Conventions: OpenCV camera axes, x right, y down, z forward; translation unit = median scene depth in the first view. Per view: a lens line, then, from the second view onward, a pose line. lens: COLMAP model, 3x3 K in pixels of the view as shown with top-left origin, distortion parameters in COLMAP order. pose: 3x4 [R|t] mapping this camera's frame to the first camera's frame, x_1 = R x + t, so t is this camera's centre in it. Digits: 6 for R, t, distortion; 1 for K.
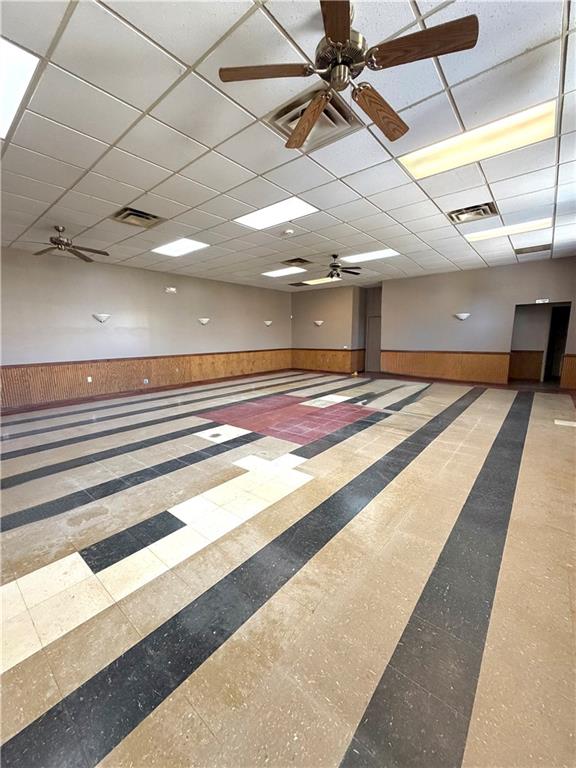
lens RADIAL K [[304.8, 0, 286.3], [0, 304.8, 380.4], [0, 0, 1]] dist [0.000167, -0.000221]
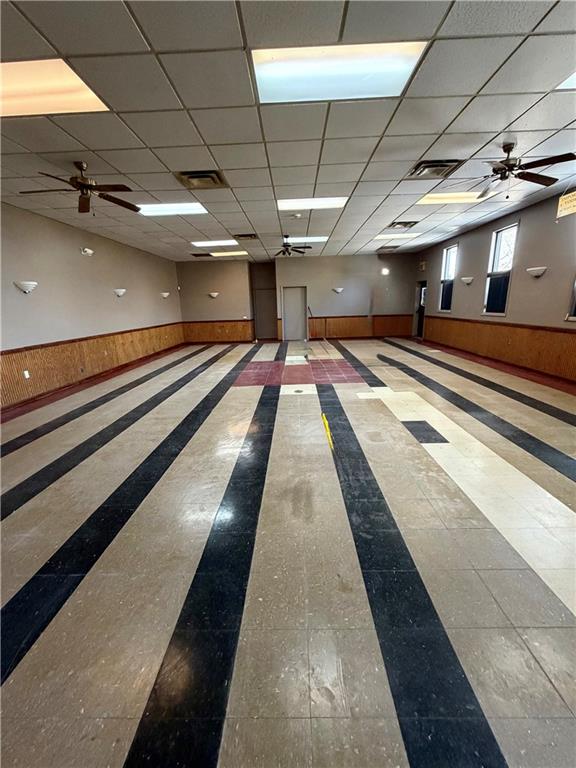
lens RADIAL K [[304.8, 0, 285.5], [0, 304.8, 383.1], [0, 0, 1]] dist [0.000167, -0.000221]
pose [[0.781869, -0.171558, 0.599374, -0.605754], [0.113523, 0.984498, 0.133703, -0.010049], [-0.613020, -0.036495, 0.789224, 0.055370]]
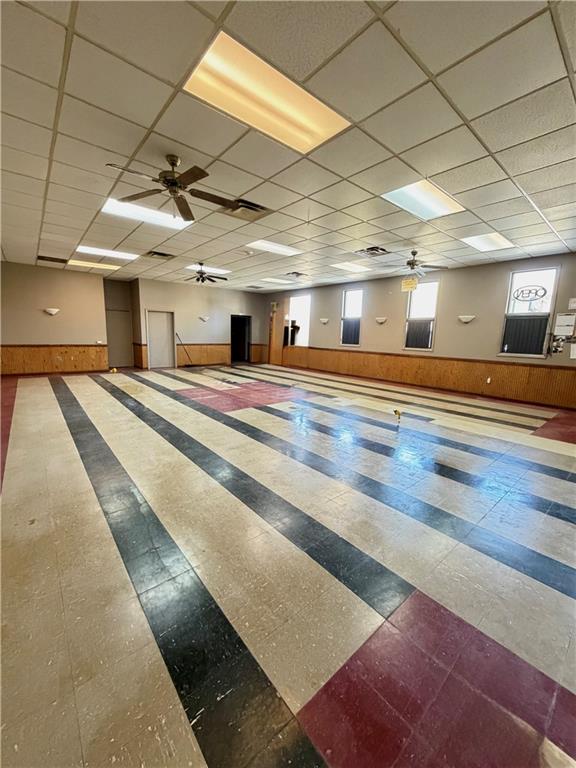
lens RADIAL K [[304.8, 0, 286.7], [0, 304.8, 386.5], [0, 0, 1]] dist [0.000167, -0.000221]
pose [[0.170392, -0.156796, 0.972821, -0.947727], [0.114463, 0.983725, 0.138505, -0.063029], [-0.978706, 0.087752, 0.185566, 0.467660]]
